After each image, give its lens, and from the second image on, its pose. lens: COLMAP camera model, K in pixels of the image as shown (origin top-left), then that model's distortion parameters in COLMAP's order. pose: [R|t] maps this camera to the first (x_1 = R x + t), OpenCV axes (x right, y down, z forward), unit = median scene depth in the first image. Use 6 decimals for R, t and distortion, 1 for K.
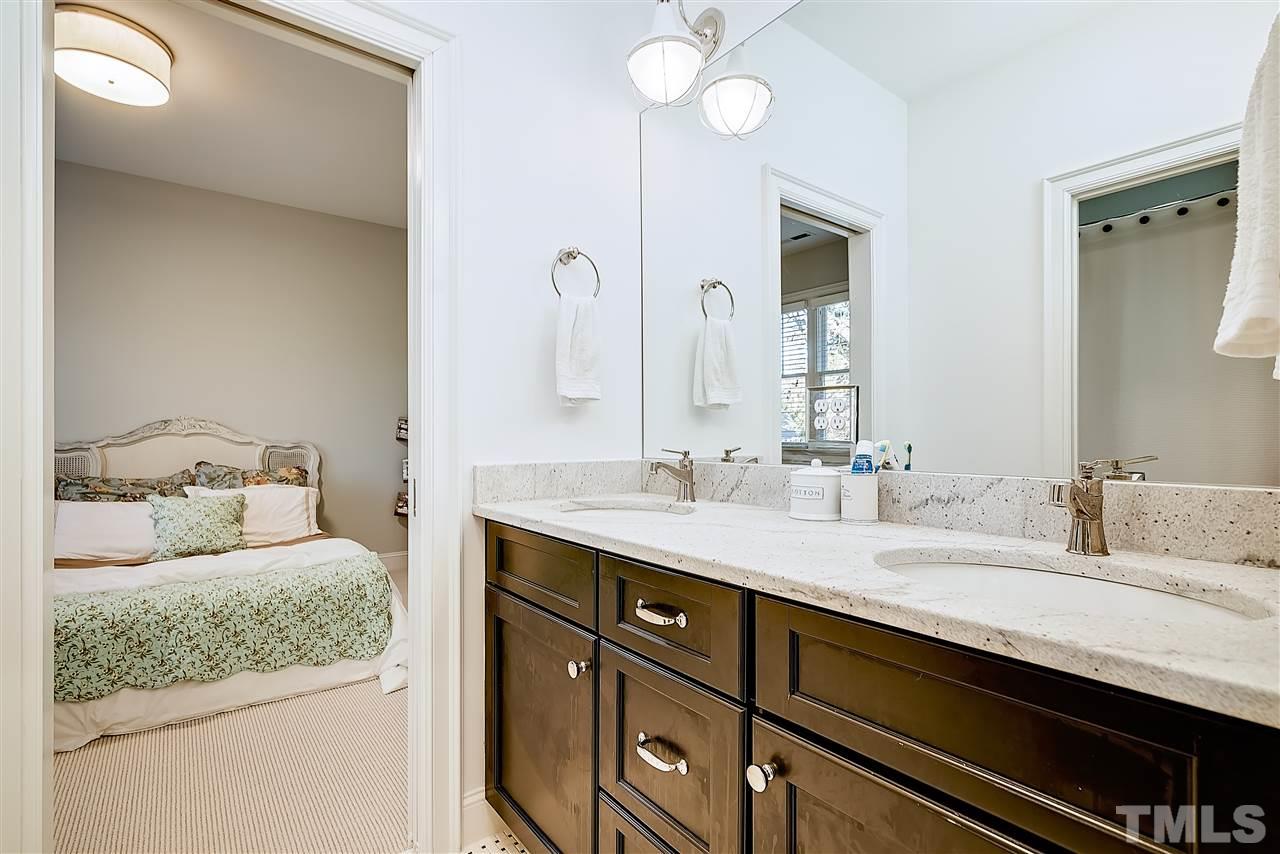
lens RADIAL K [[588.7, 0, 637.6], [0, 588.7, 431.9], [0, 0, 1]] dist [-0.002811, 0.000814]
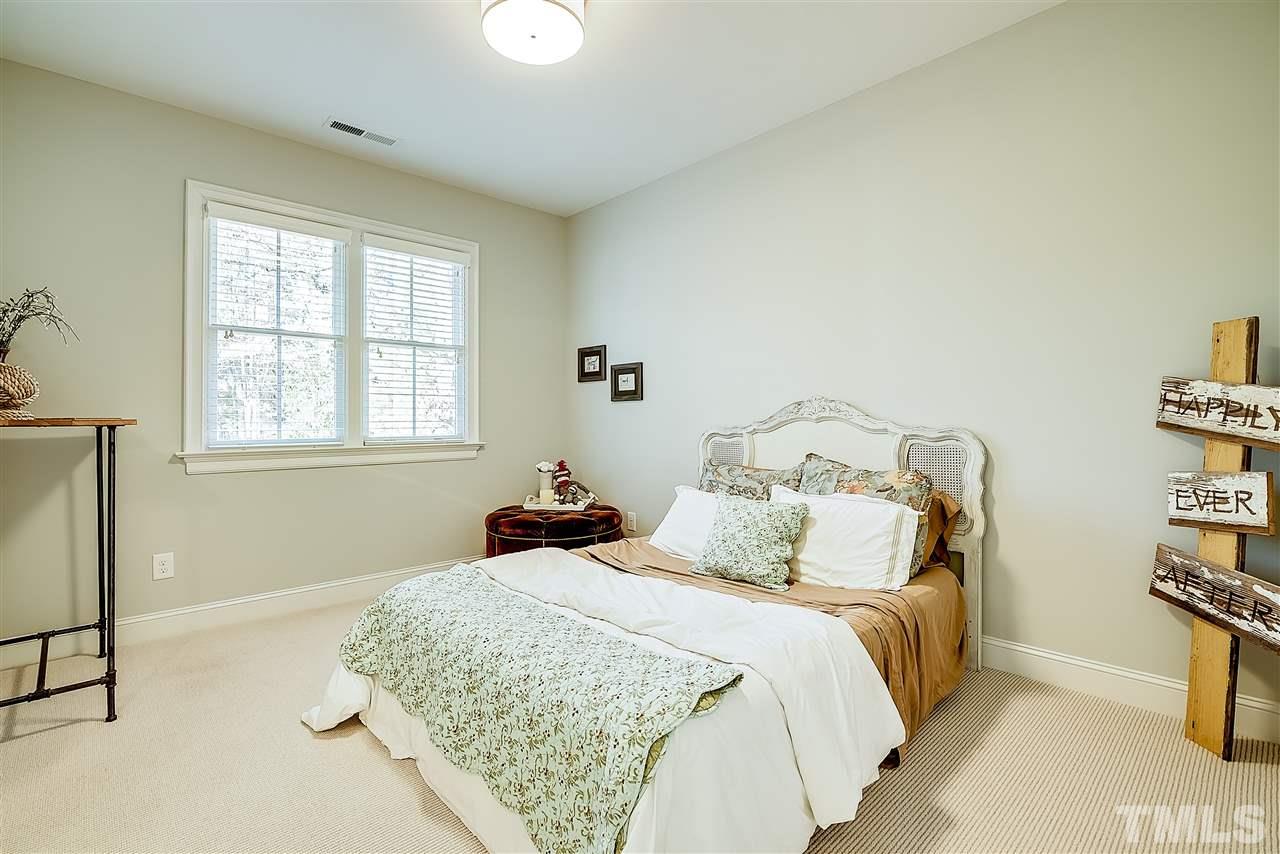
lens RADIAL K [[588.7, 0, 639.5], [0, 588.7, 424.7], [0, 0, 1]] dist [-0.002811, 0.000814]
pose [[0.093159, 0.003279, -0.995646, 0.003002], [0.010778, 0.999933, 0.004301, 0.006280], [0.995593, -0.011132, 0.093117, 0.687972]]
